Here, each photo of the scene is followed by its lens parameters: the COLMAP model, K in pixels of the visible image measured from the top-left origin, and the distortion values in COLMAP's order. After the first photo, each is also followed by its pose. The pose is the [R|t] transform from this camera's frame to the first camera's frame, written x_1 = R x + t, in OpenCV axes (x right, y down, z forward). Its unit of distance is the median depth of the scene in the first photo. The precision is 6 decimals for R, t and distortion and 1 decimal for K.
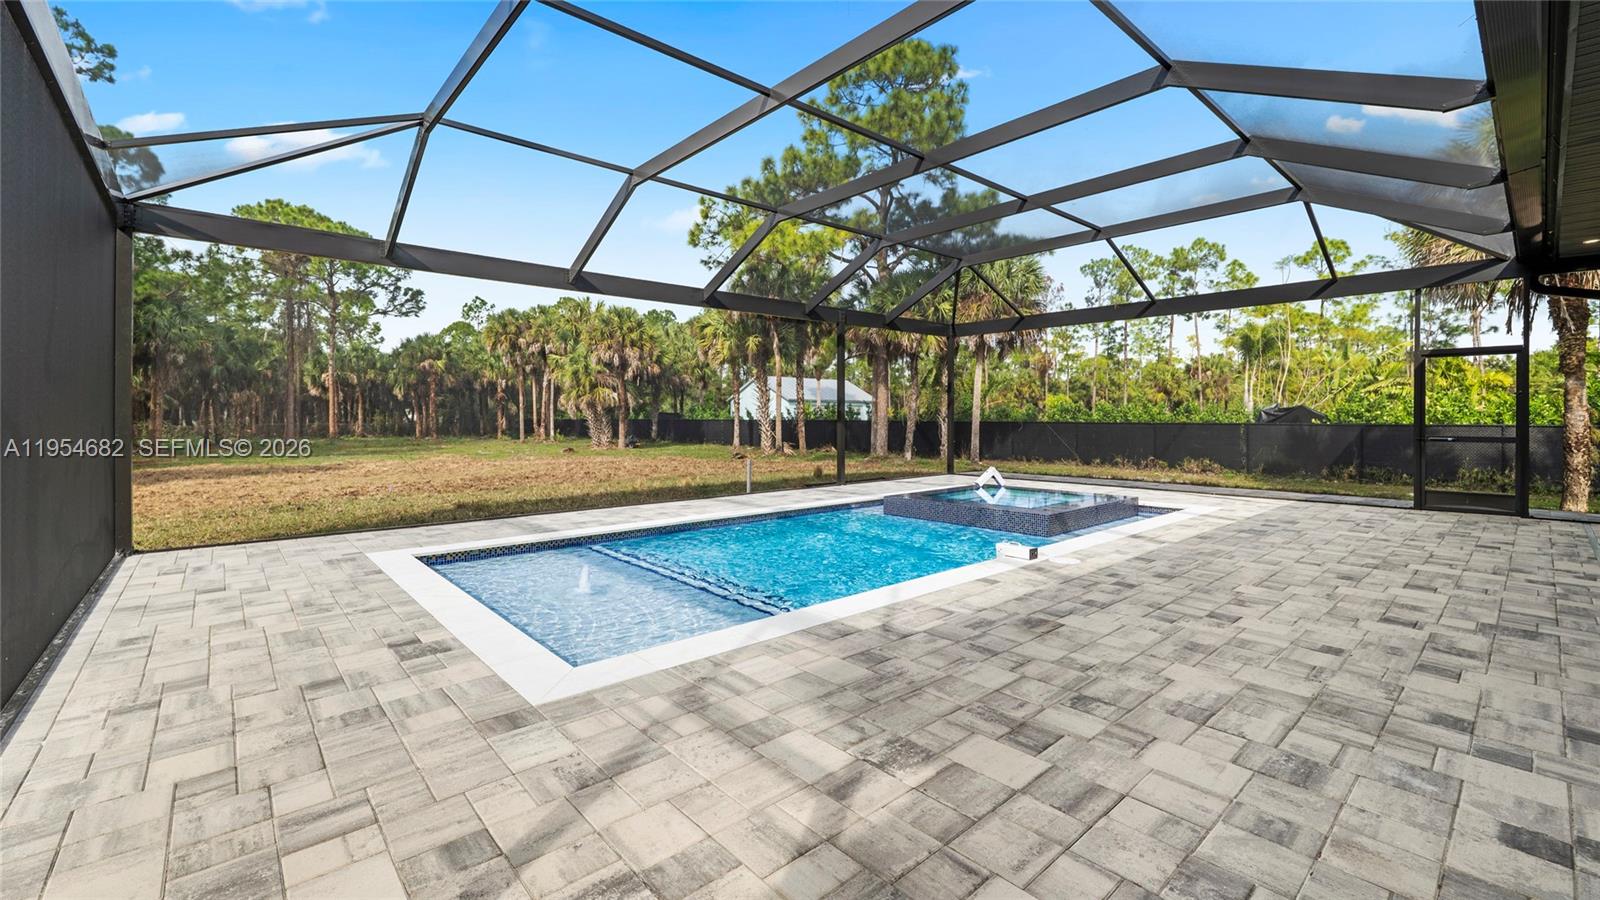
lens RADIAL K [[661.6, 0, 792.7], [0, 661.6, 419.5], [0, 0, 1]] dist [-0.007967, 0.000376]
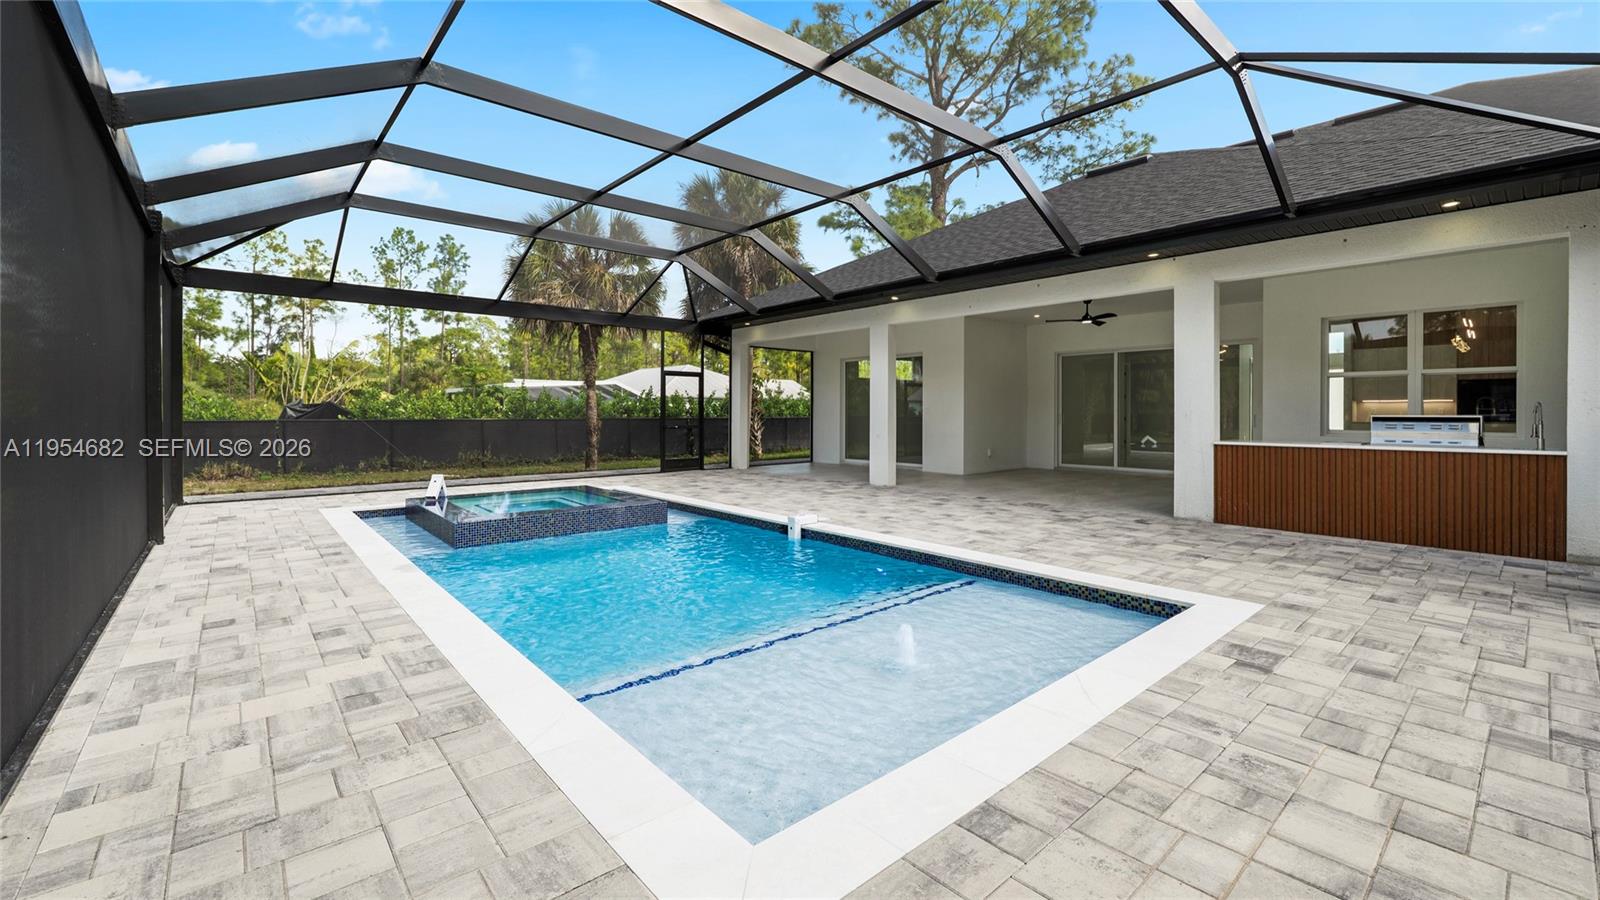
lens RADIAL K [[661.6, 0, 792.7], [0, 661.6, 419.5], [0, 0, 1]] dist [-0.007967, 0.000376]
pose [[0.003056, -0.009230, 0.999953, -1.566046], [0.003856, 0.999950, 0.009218, -0.007659], [-0.999988, 0.003827, 0.003091, 1.712111]]
